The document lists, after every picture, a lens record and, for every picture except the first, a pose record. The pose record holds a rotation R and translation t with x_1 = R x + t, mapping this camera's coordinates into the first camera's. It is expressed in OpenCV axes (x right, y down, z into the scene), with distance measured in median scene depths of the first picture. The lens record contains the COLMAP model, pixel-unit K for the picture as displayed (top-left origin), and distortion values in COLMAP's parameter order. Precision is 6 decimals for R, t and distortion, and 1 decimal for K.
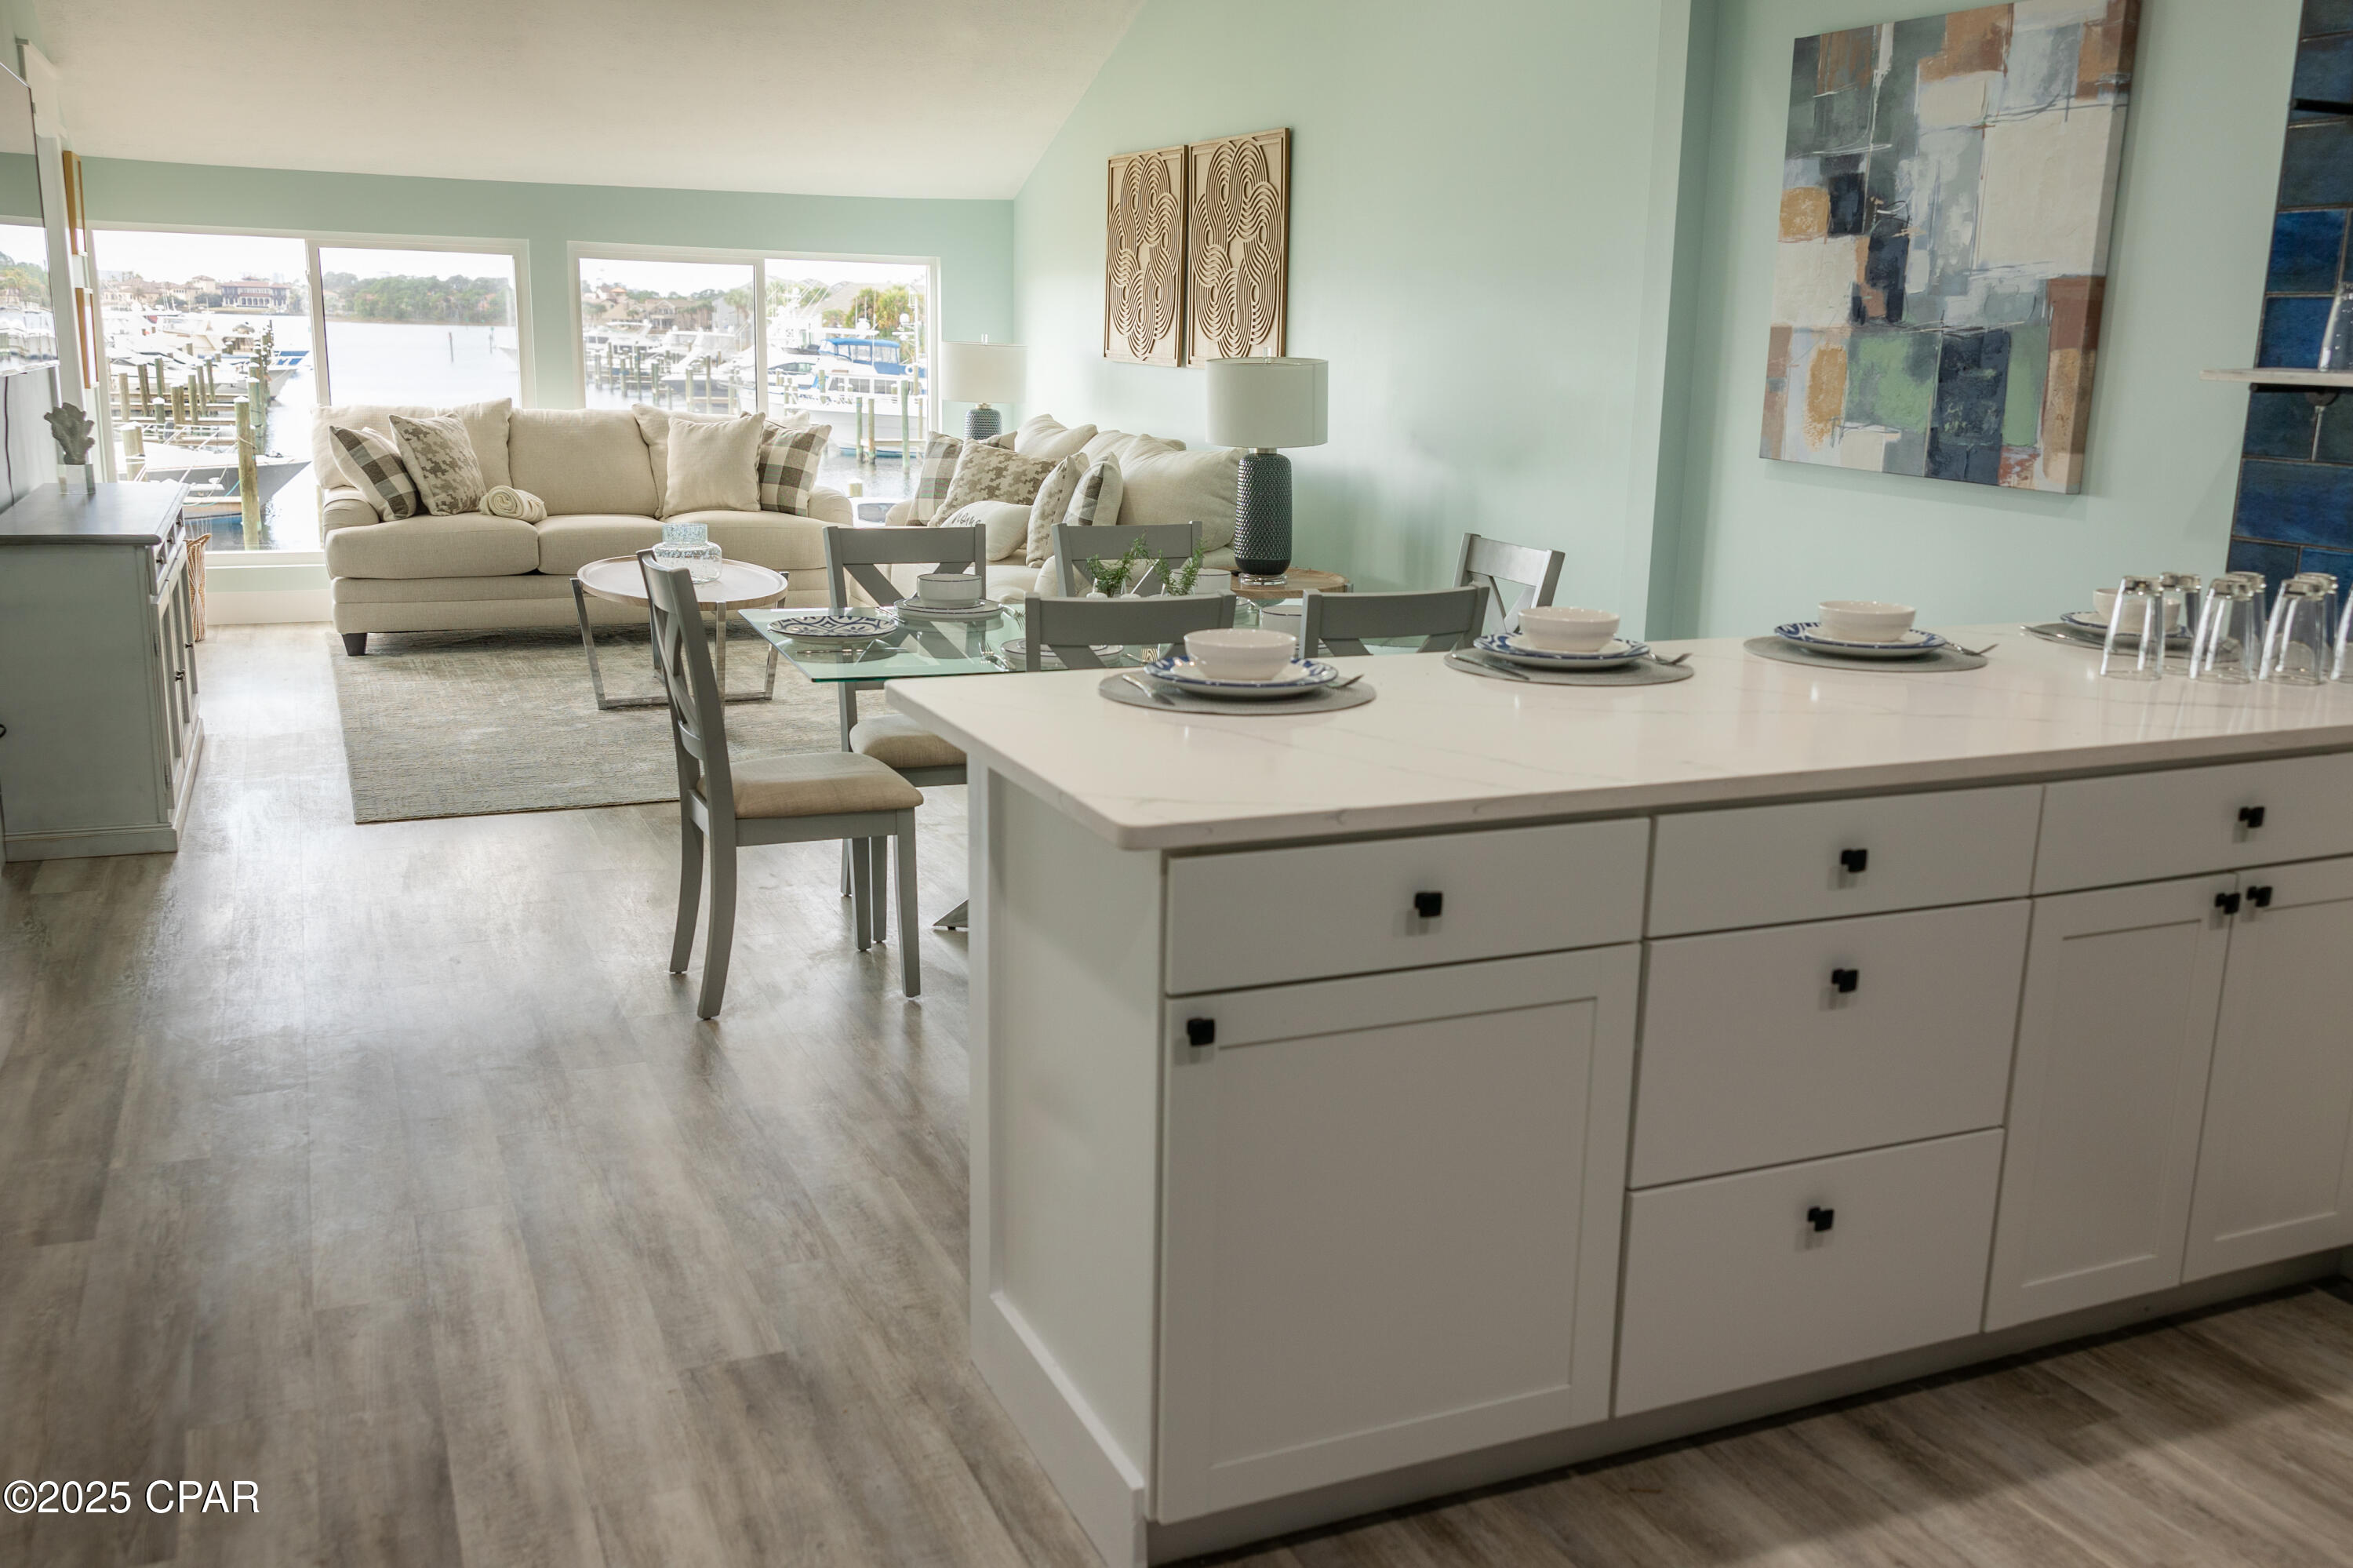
lens RADIAL K [[2026.4, 0, 1216.2], [0, 2026.4, 783.2], [0, 0, 1]] dist [0.010790, 0.000084]
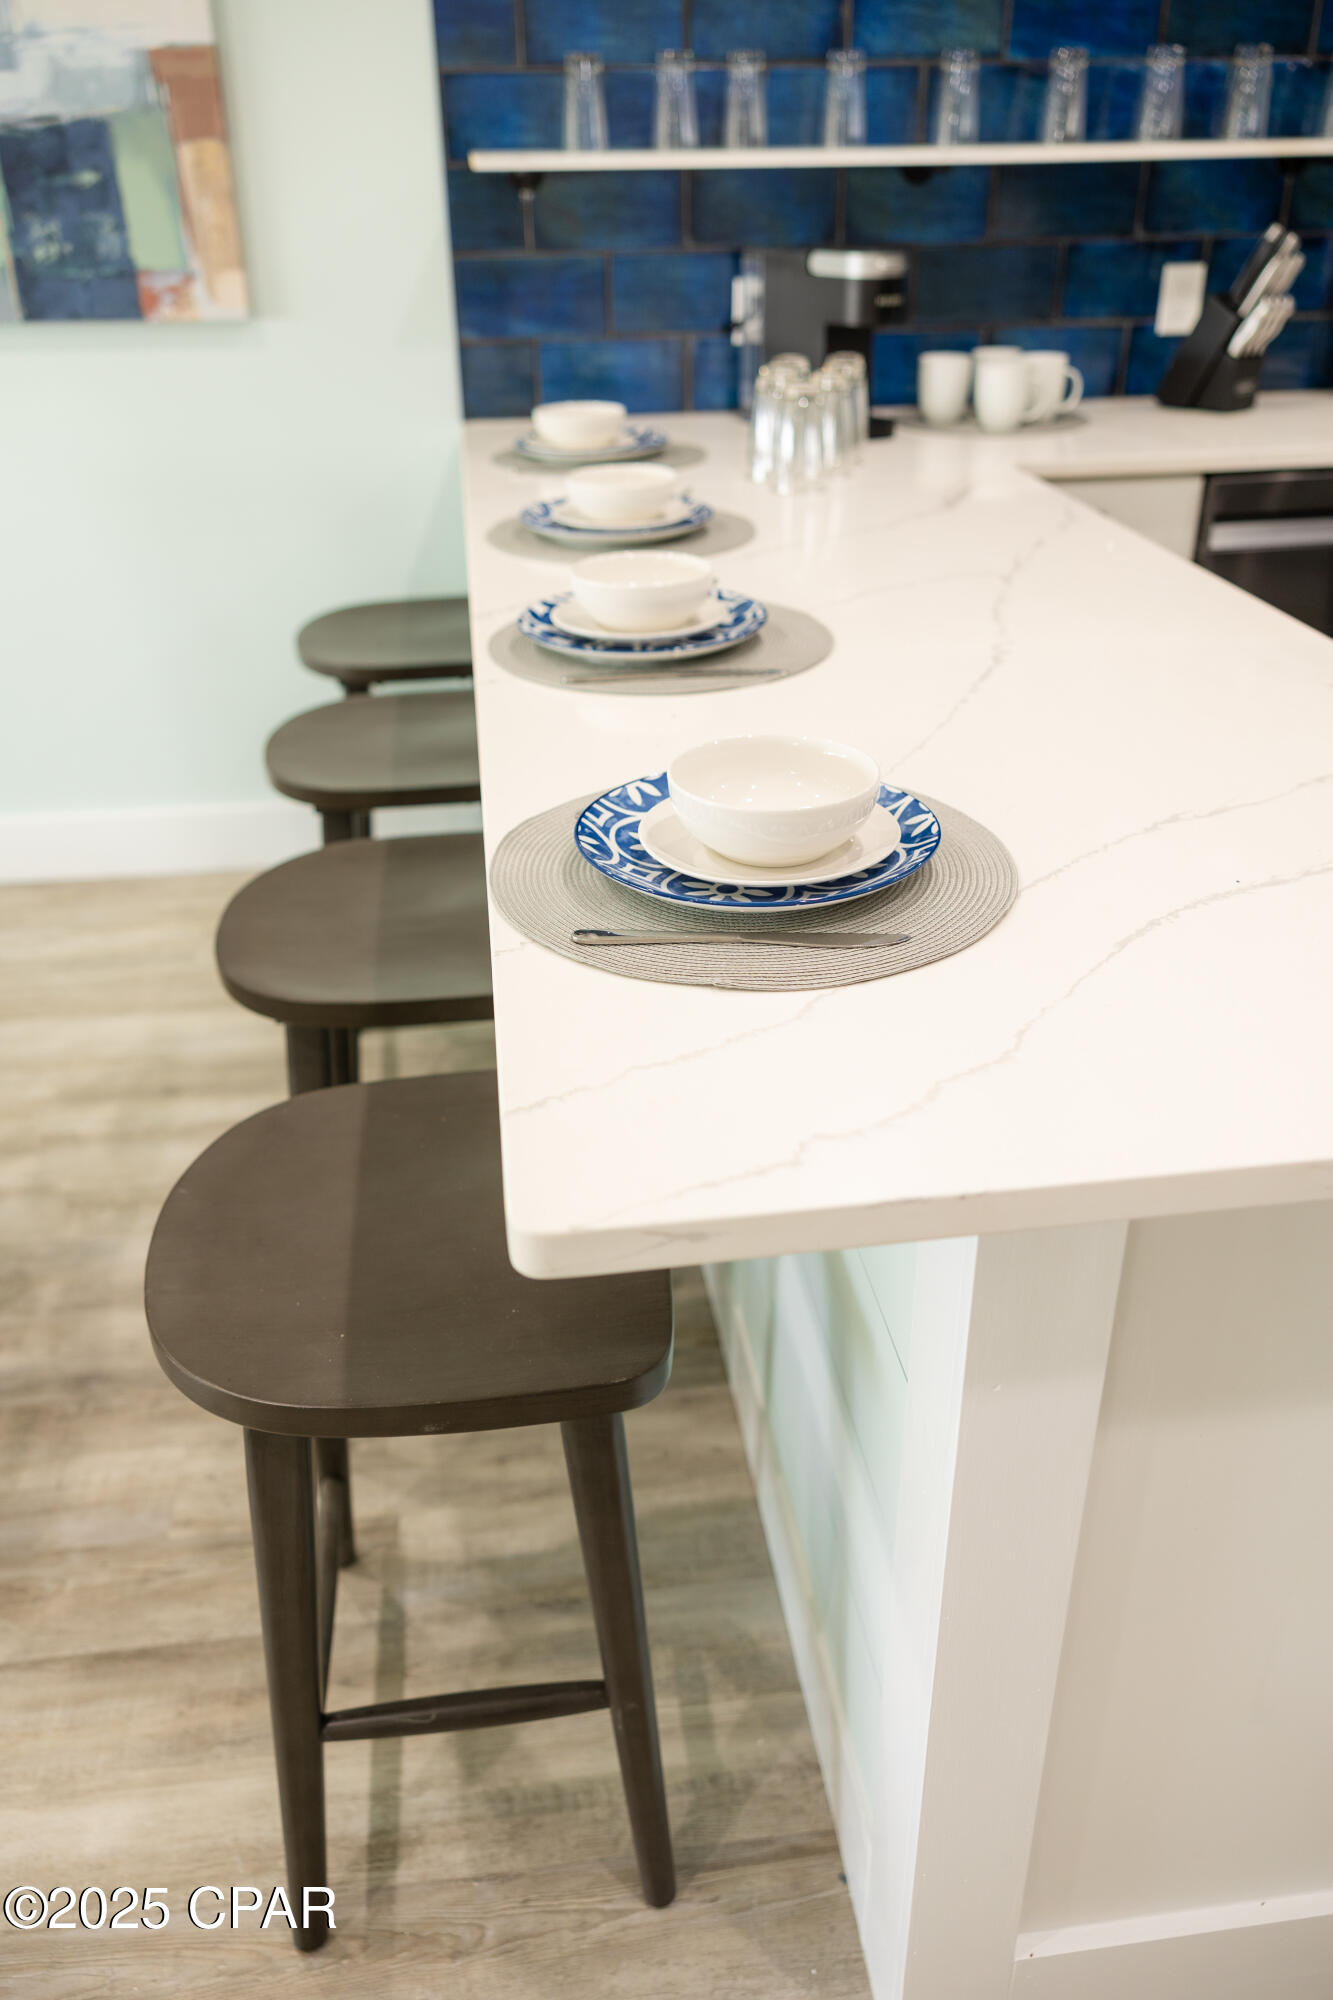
lens RADIAL K [[1538.5, 0, 666.5], [0, 1538.5, 1000.0], [0, 0, 1]] dist [0.002750, -0.001130]
pose [[0.301733, -0.488106, 0.818969, -0.189955], [0.228363, 0.871000, 0.434981, -0.108360], [-0.925639, 0.055774, 0.374275, 0.474665]]
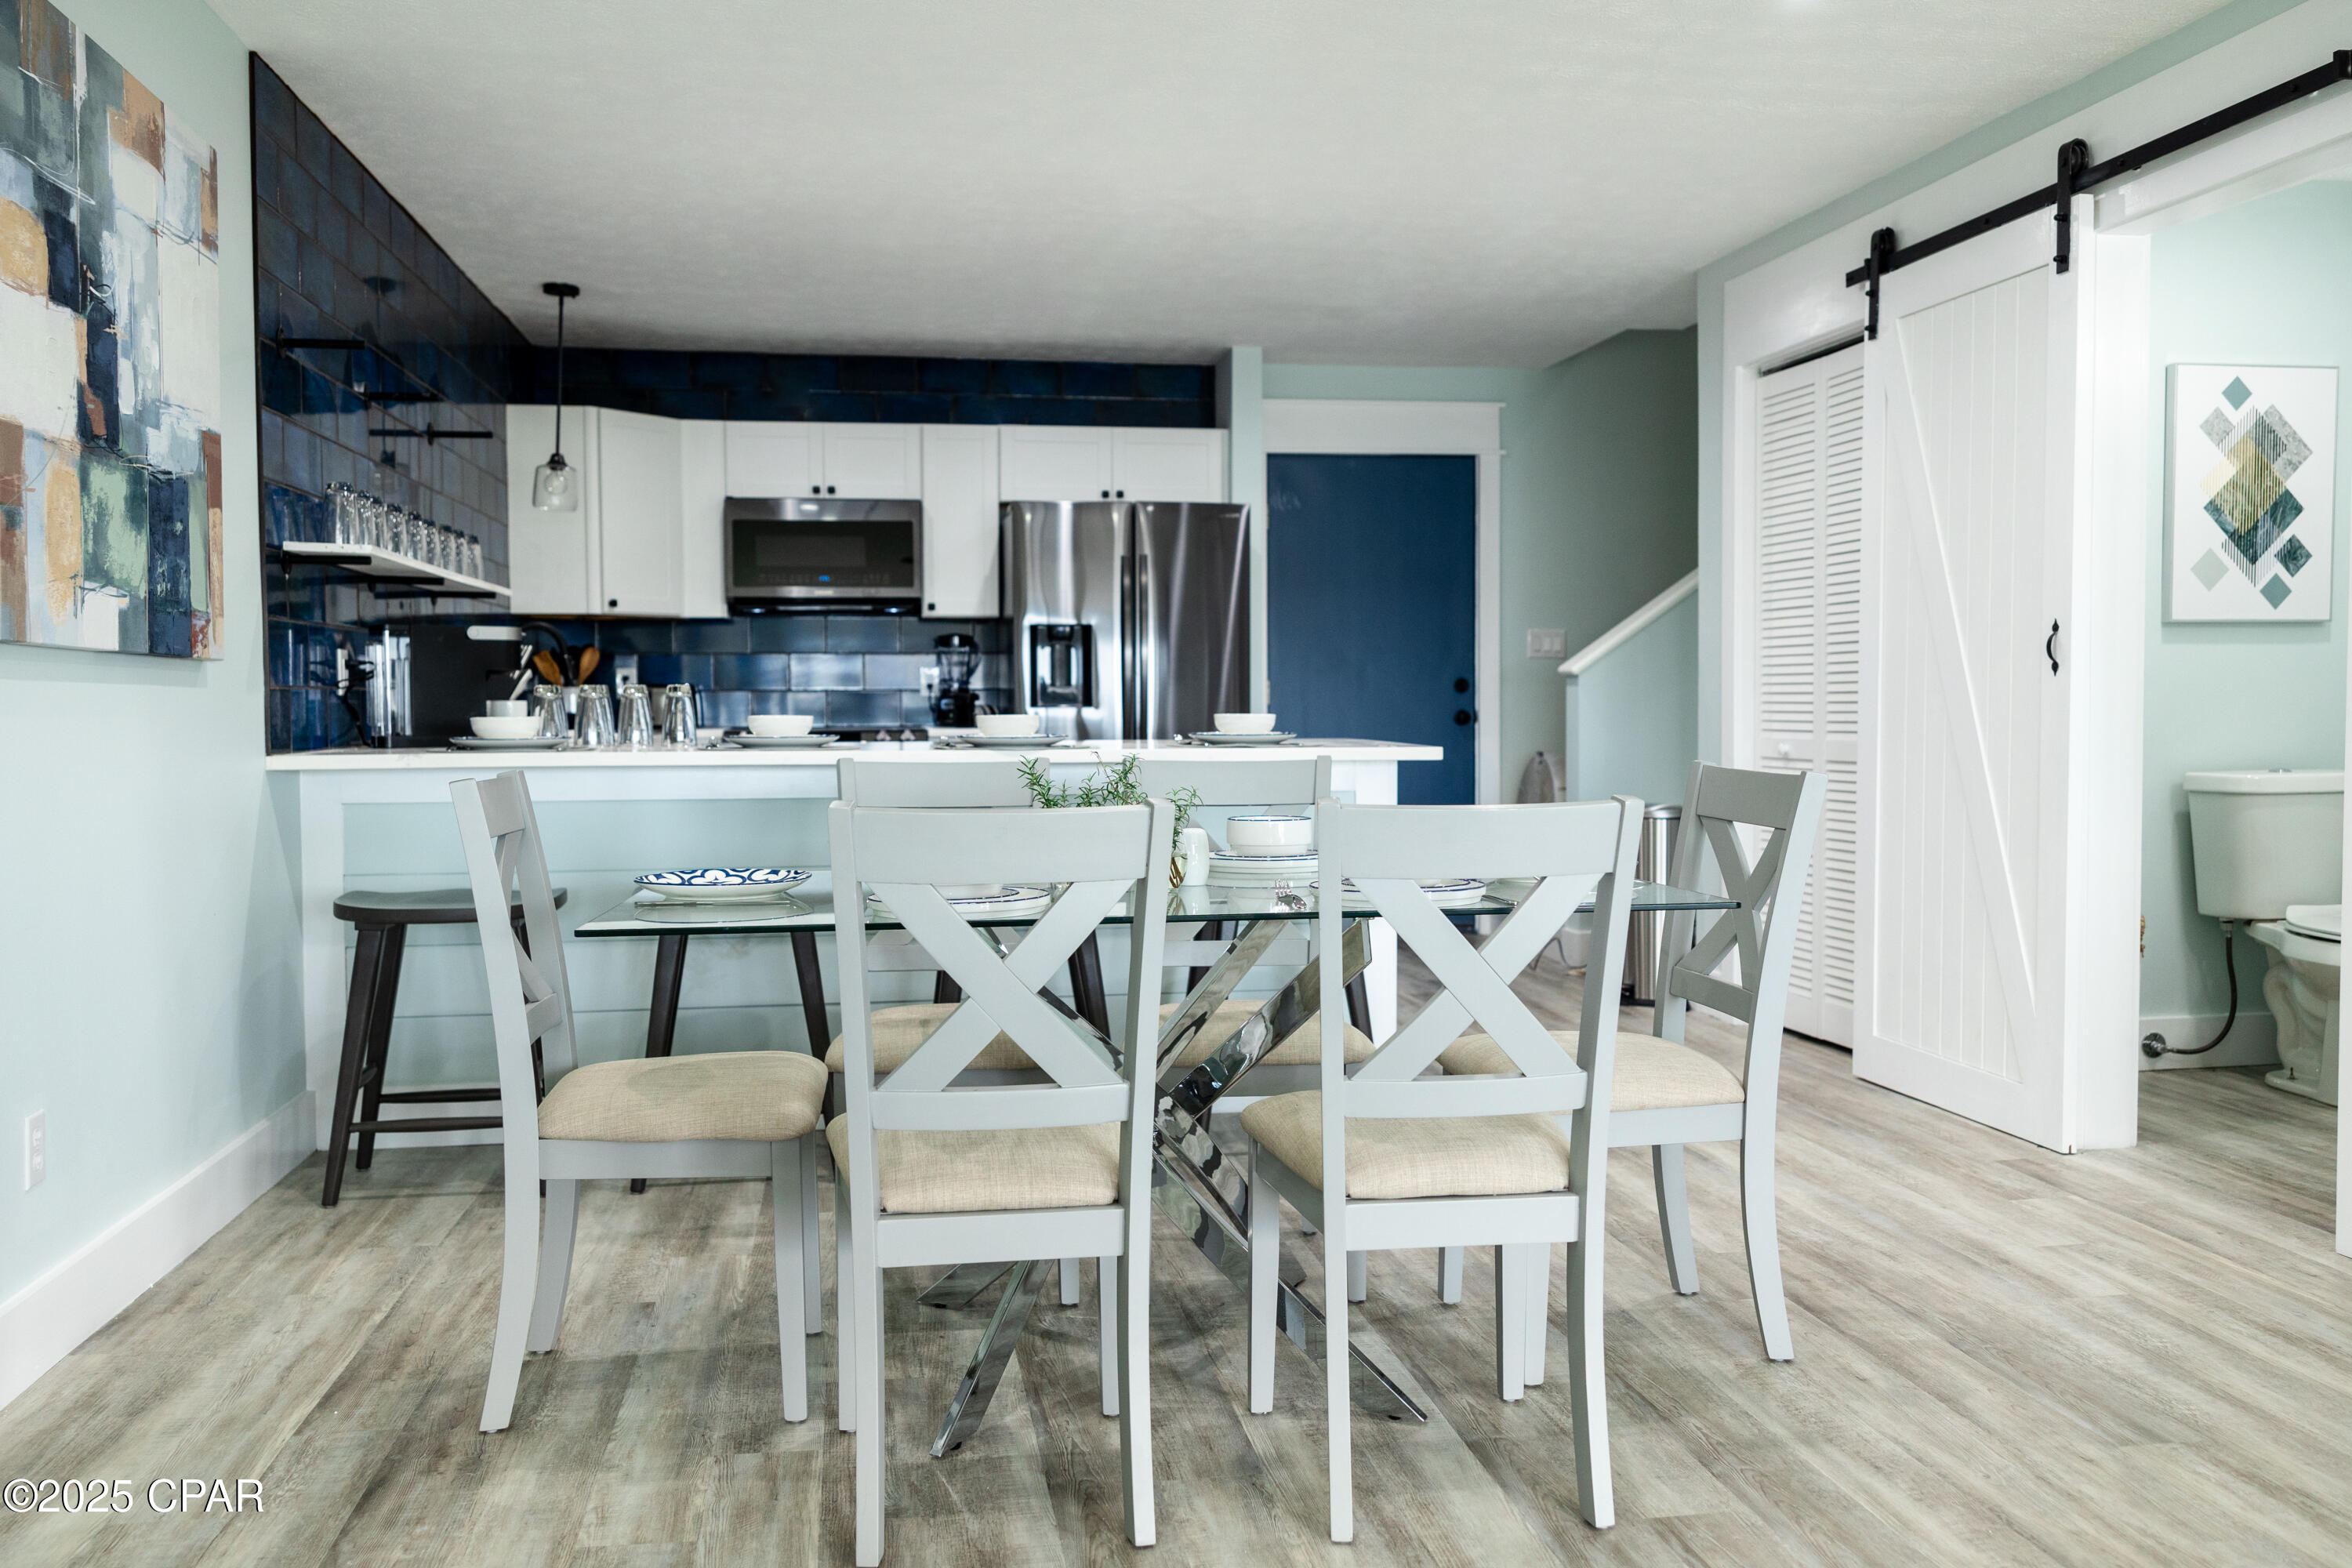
lens RADIAL K [[1927.0, 0, 1186.5], [0, 1927.0, 780.0], [0, 0, 1]] dist [0.008664, 0.001268]
pose [[-0.967341, -0.033032, 0.251315, -0.196500], [0.033743, 0.965866, 0.256834, -0.246169], [-0.251221, 0.256926, -0.933208, 1.407289]]
